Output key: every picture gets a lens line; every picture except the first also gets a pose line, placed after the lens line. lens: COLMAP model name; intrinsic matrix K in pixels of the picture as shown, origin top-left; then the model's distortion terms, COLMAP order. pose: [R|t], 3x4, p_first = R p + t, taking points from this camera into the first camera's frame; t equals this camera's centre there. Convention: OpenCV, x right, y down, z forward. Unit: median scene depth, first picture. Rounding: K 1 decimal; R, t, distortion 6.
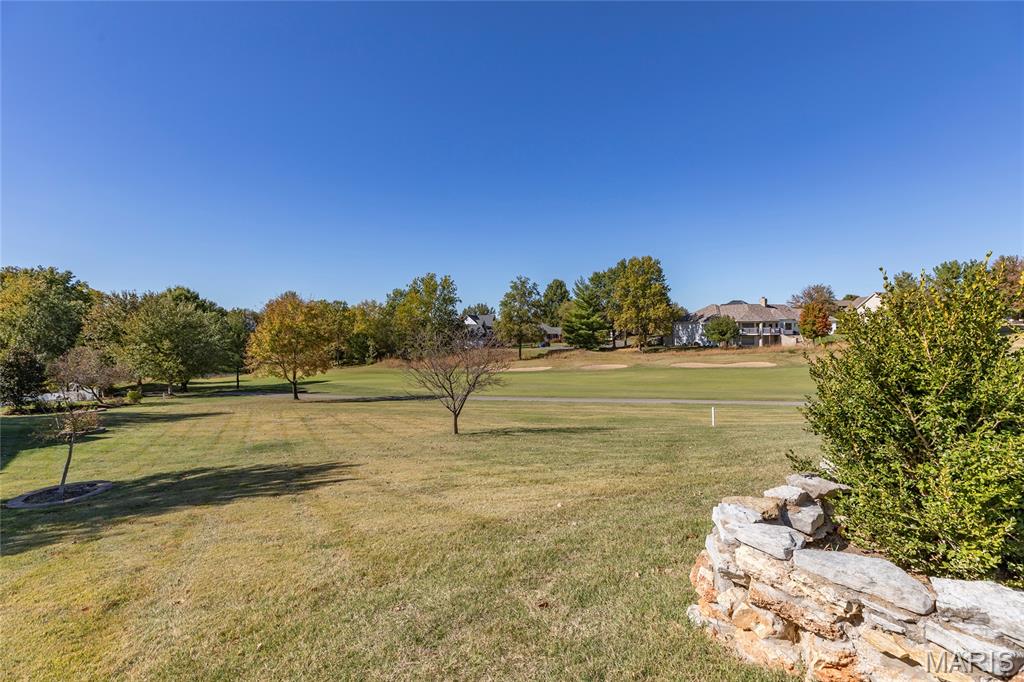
lens RADIAL K [[448.0, 0, 510.8], [0, 448.0, 335.2], [0, 0, 1]] dist [0.000361, -0.000032]
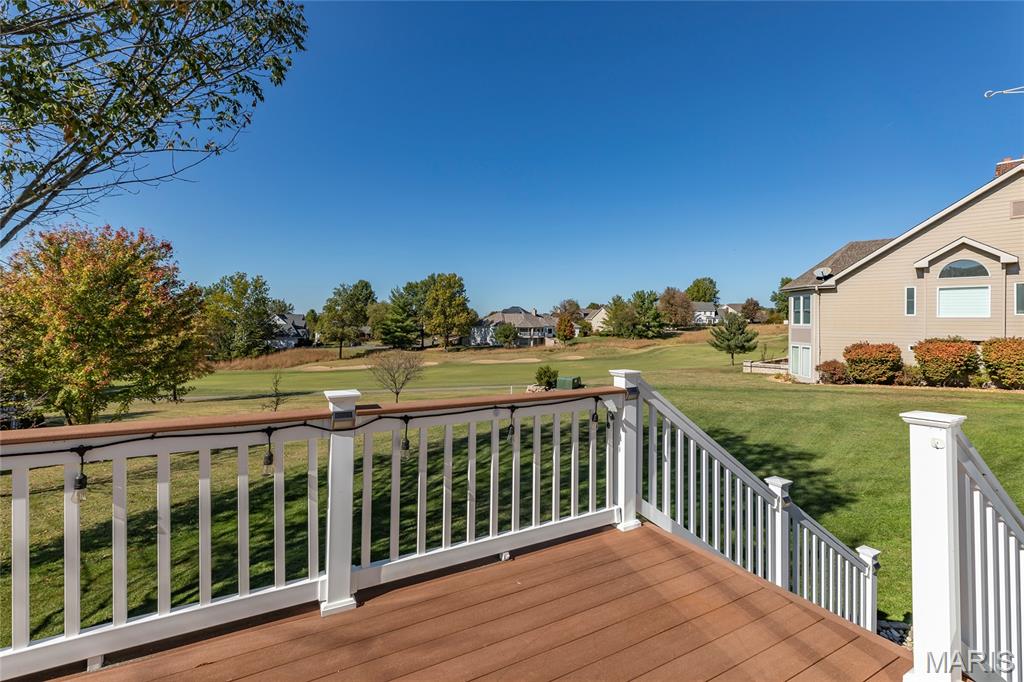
lens RADIAL K [[463.4, 0, 508.8], [0, 463.4, 321.3], [0, 0, 1]] dist [-0.000509, -0.000104]
pose [[0.897275, 0.017997, 0.441104, -0.118160], [-0.011598, 0.999785, -0.017198, -0.024266], [-0.441319, 0.010315, 0.897291, -0.215756]]
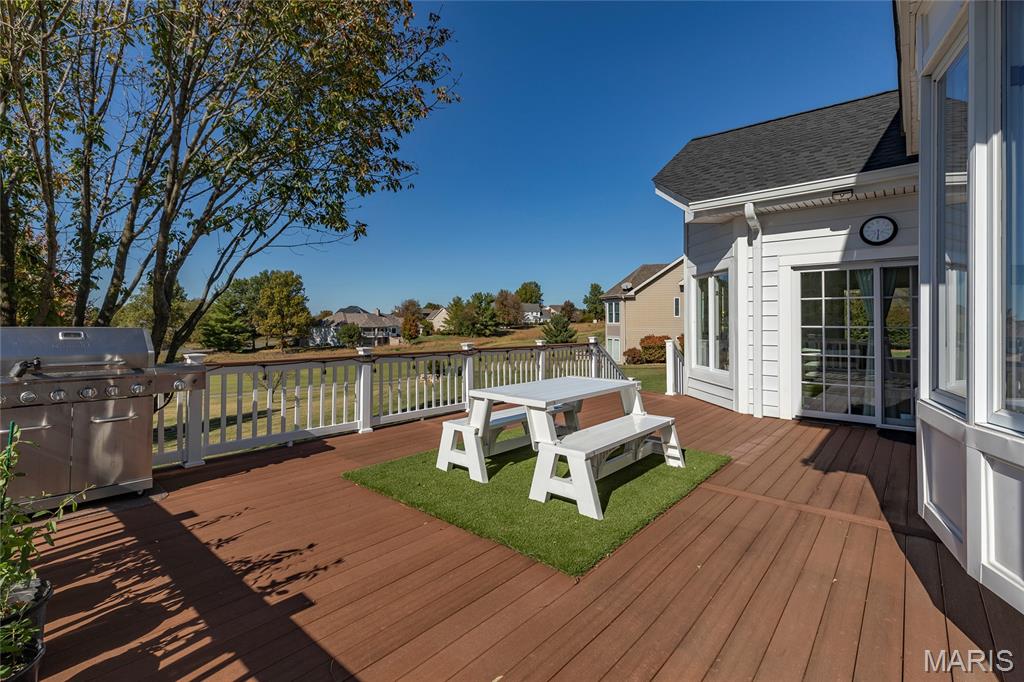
lens RADIAL K [[463.4, 0, 508.8], [0, 463.4, 321.3], [0, 0, 1]] dist [-0.000509, -0.000104]
pose [[0.684669, 0.015583, 0.728688, -0.186501], [-0.002590, 0.999817, -0.018948, -0.022874], [-0.728850, 0.011086, 0.684584, -0.247755]]
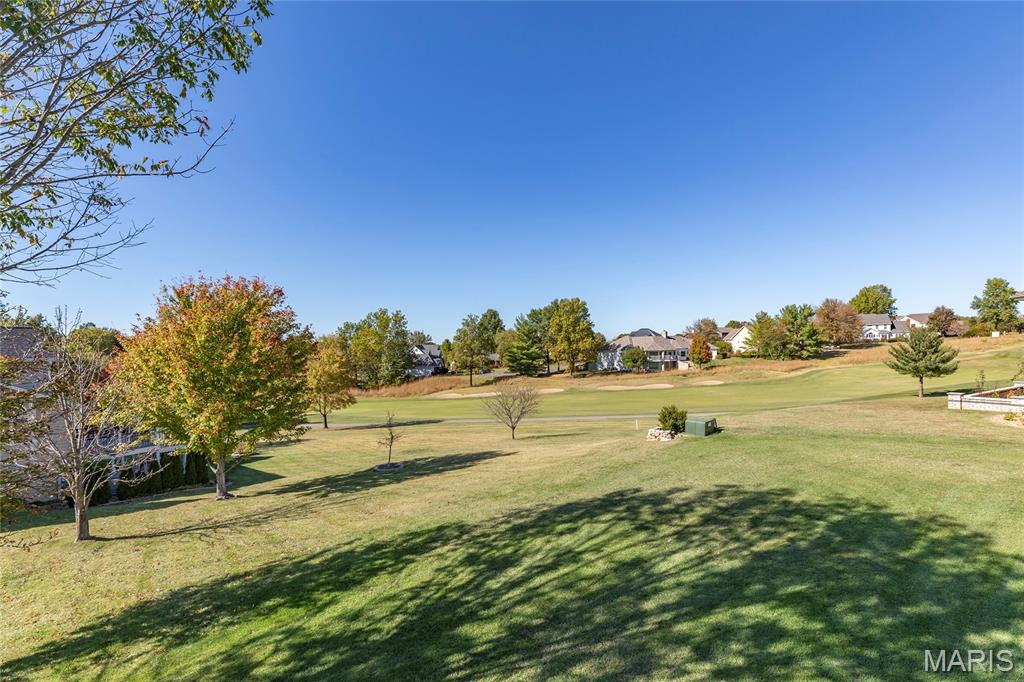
lens RADIAL K [[459.9, 0, 515.9], [0, 459.9, 350.8], [0, 0, 1]] dist [0.000583, 0.000134]
pose [[0.981113, -0.015323, 0.192829, -0.097298], [0.016674, 0.999846, -0.005382, -0.030026], [-0.192717, 0.008496, 0.981218, -0.189875]]
